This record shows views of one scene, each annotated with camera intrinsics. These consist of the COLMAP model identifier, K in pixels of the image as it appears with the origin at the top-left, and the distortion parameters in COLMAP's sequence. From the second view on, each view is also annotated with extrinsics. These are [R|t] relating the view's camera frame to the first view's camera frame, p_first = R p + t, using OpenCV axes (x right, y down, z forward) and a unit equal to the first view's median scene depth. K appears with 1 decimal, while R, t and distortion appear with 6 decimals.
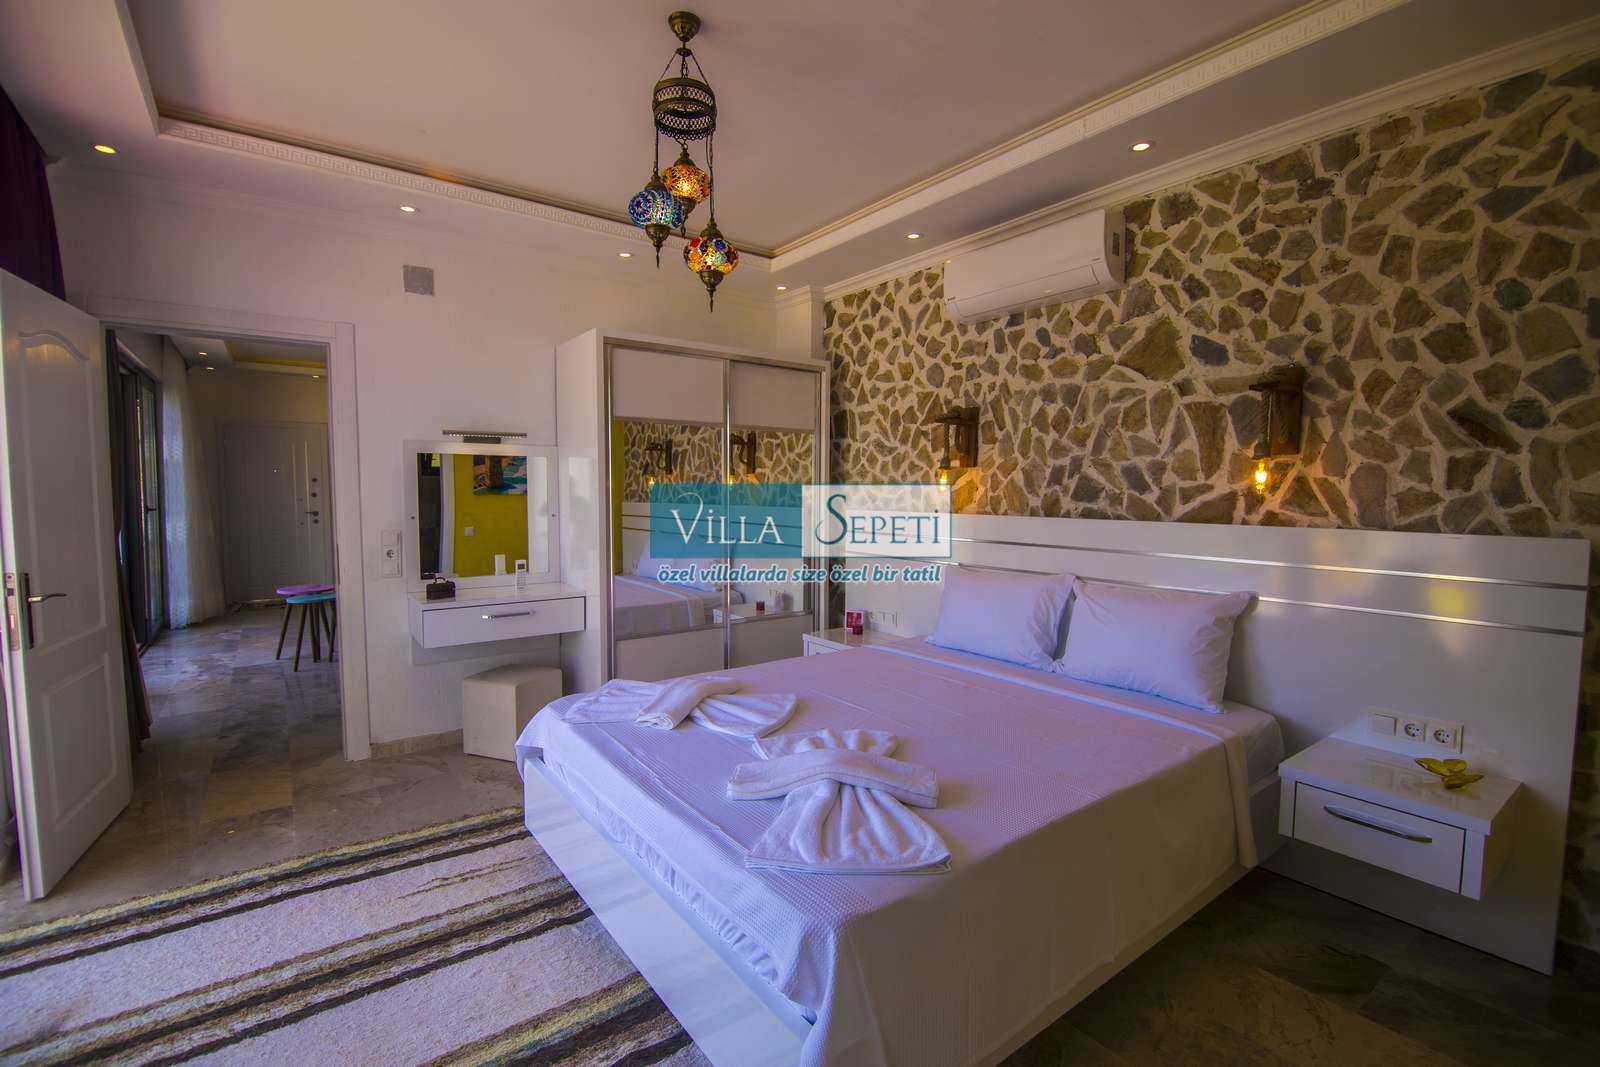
lens RADIAL K [[715.3, 0, 803.2], [0, 715.3, 533.6], [0, 0, 1]] dist [-0.000717, -0.012249]
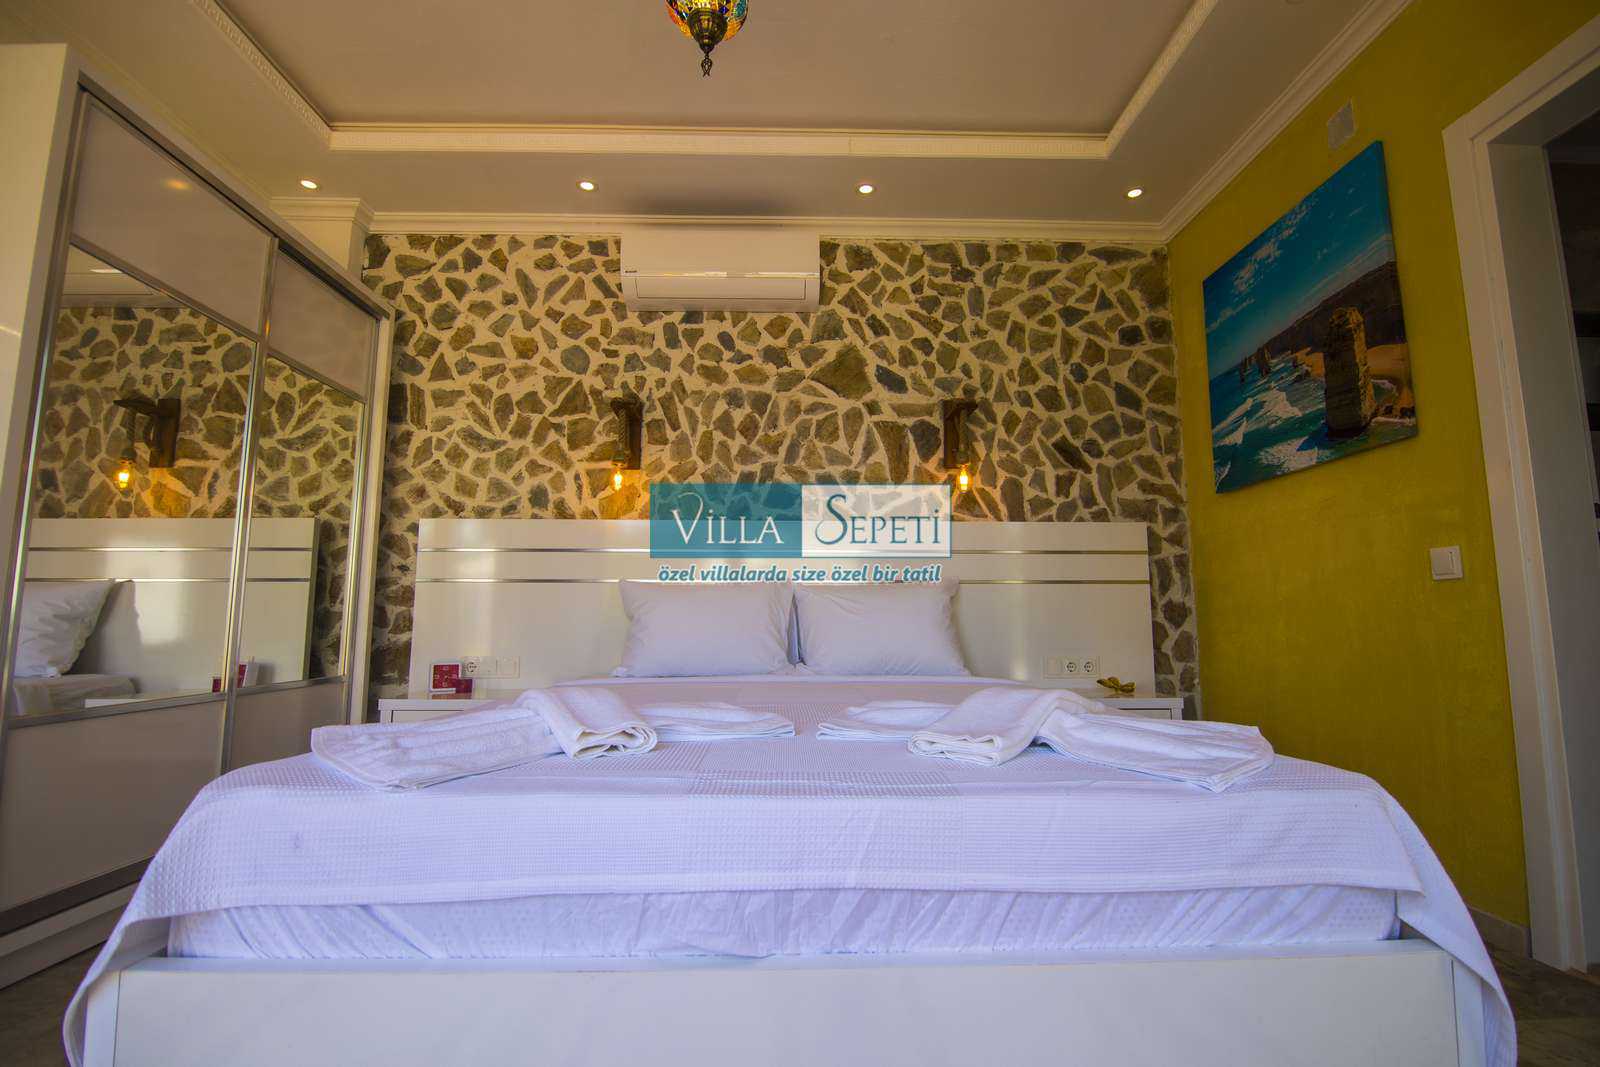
lens RADIAL K [[715.3, 0, 803.2], [0, 715.3, 533.6], [0, 0, 1]] dist [-0.000717, -0.012249]
pose [[0.574536, 0.092200, 0.813270, -0.398077], [0.053095, 0.987344, -0.149444, 0.143548], [-0.816756, 0.129042, 0.562369, 0.439903]]
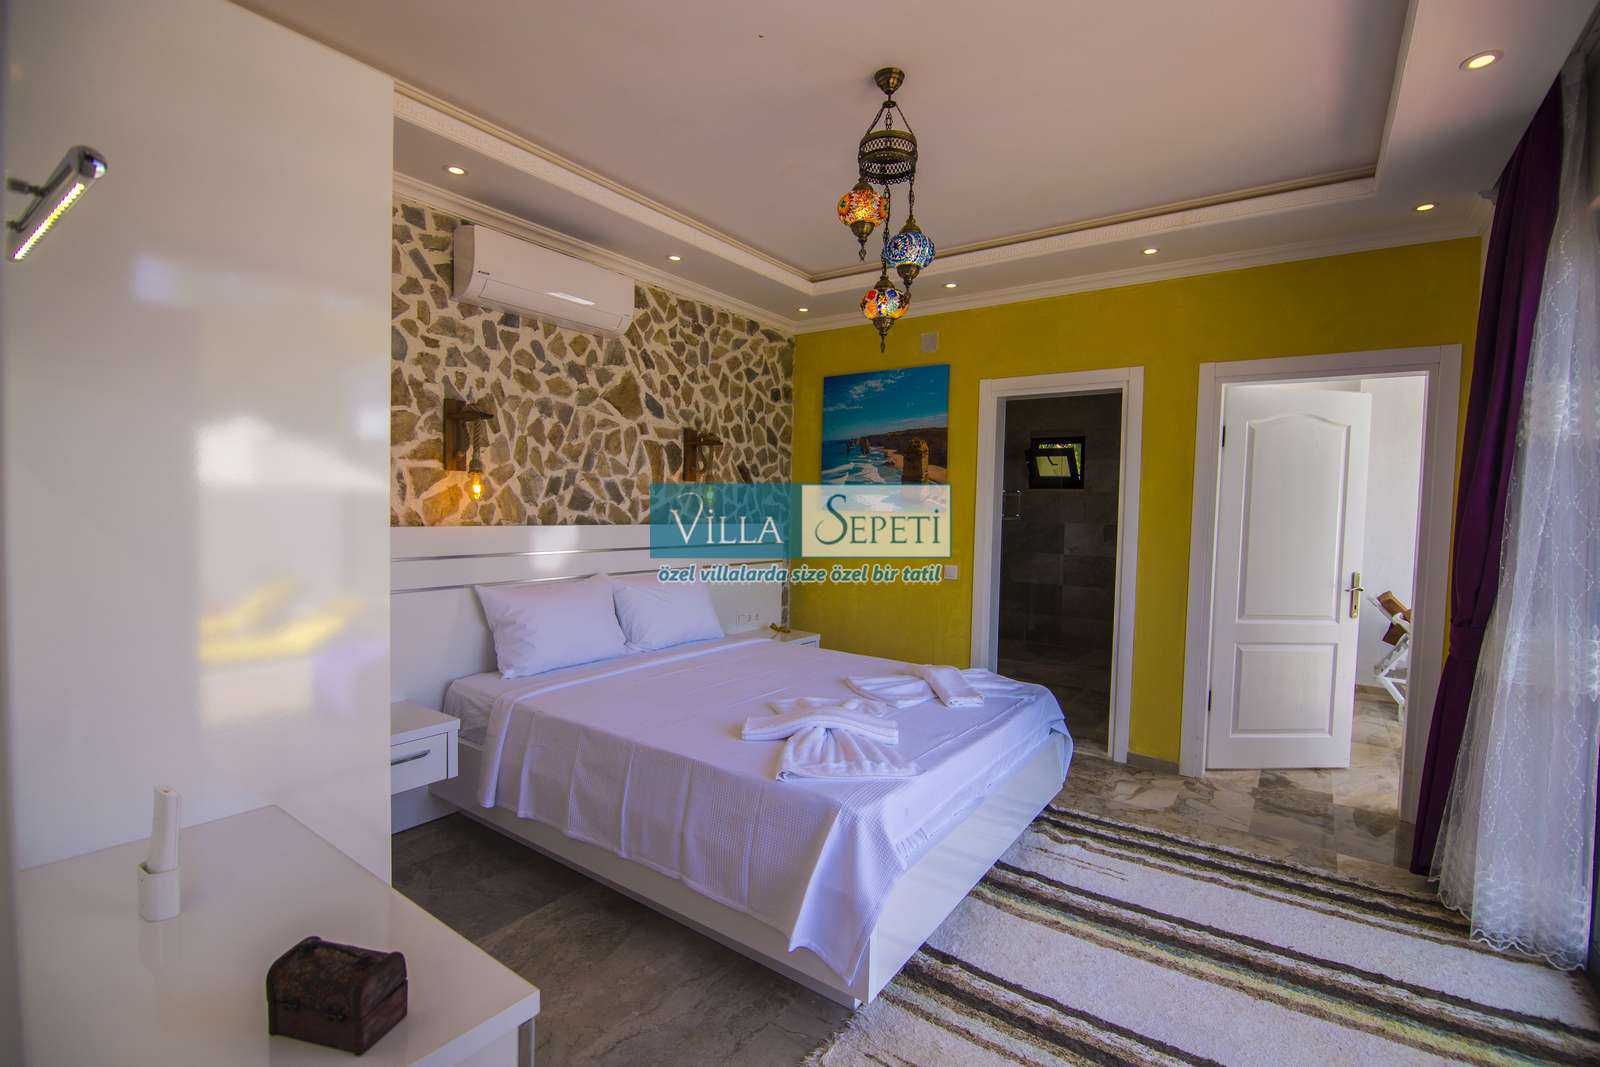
lens RADIAL K [[708.3, 0, 804.1], [0, 708.3, 533.4], [0, 0, 1]] dist [-0.001278, -0.012446]
pose [[-0.306781, -0.049276, 0.950504, -0.823283], [0.032476, 0.997535, 0.062196, -0.068910], [-0.951226, 0.049949, -0.304425, 1.041689]]
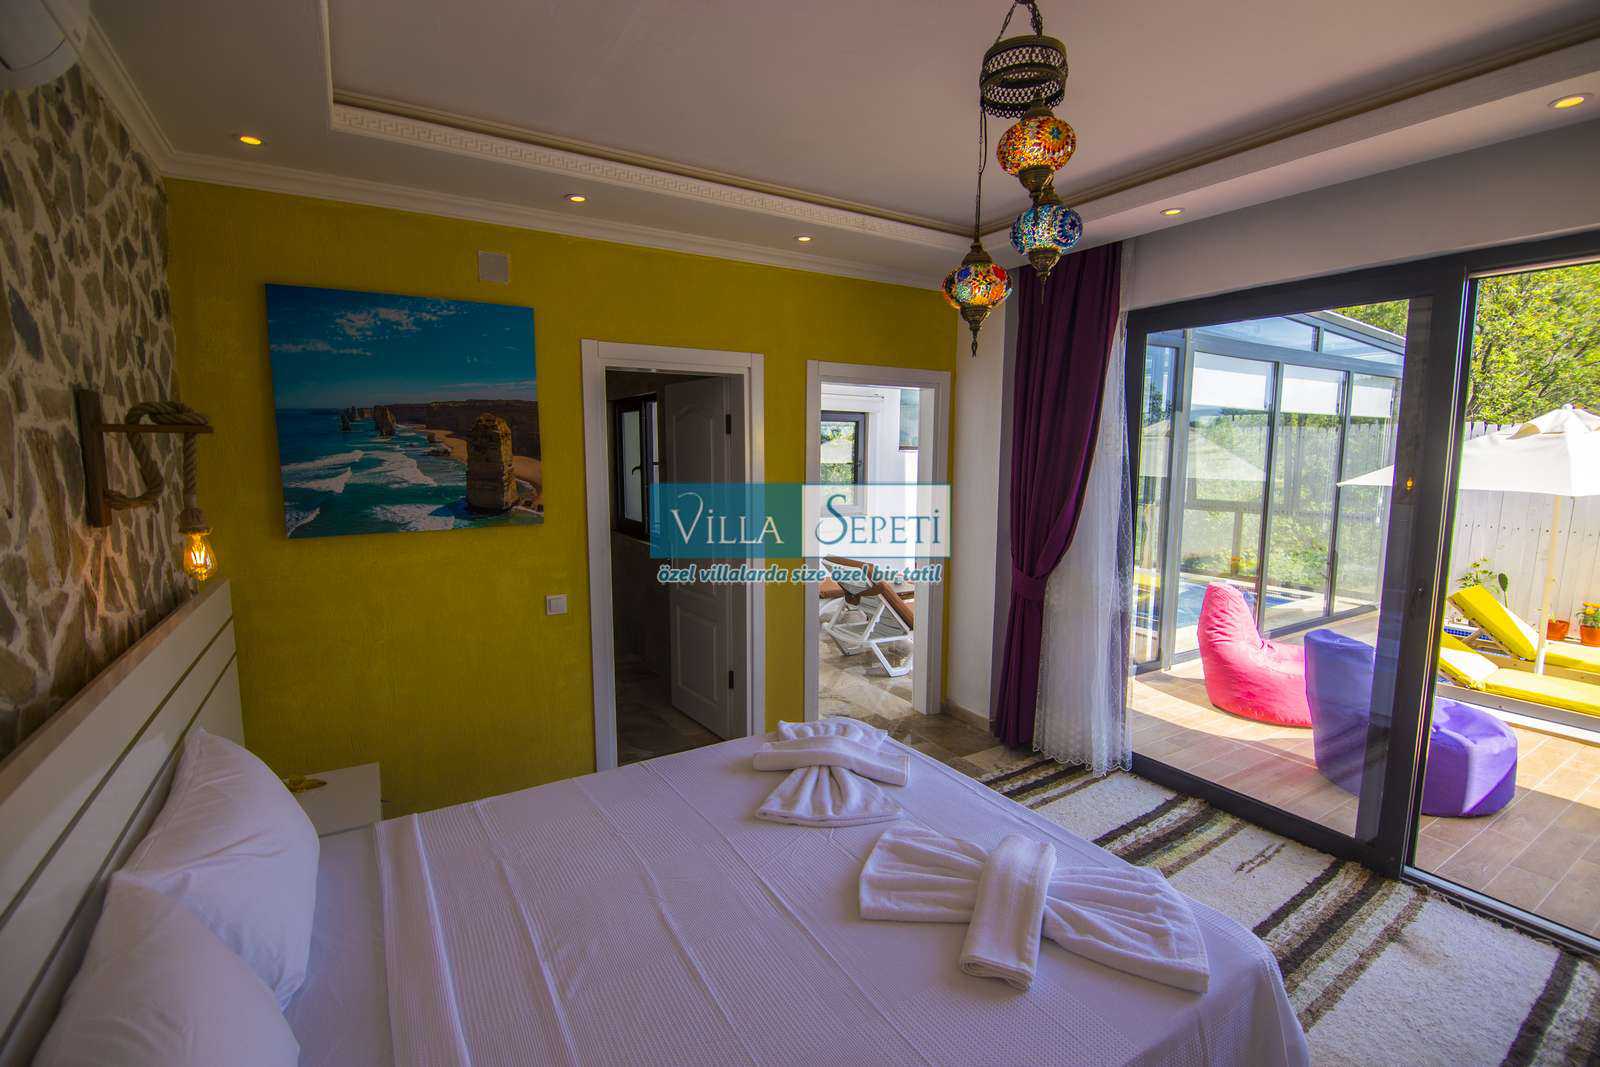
lens RADIAL K [[715.3, 0, 803.2], [0, 715.3, 533.6], [0, 0, 1]] dist [-0.000717, -0.012249]
pose [[-0.996405, -0.017009, 0.082993, -0.003512], [-0.001817, 0.983704, 0.179788, -0.181773], [-0.084699, 0.178991, -0.980198, 1.299013]]
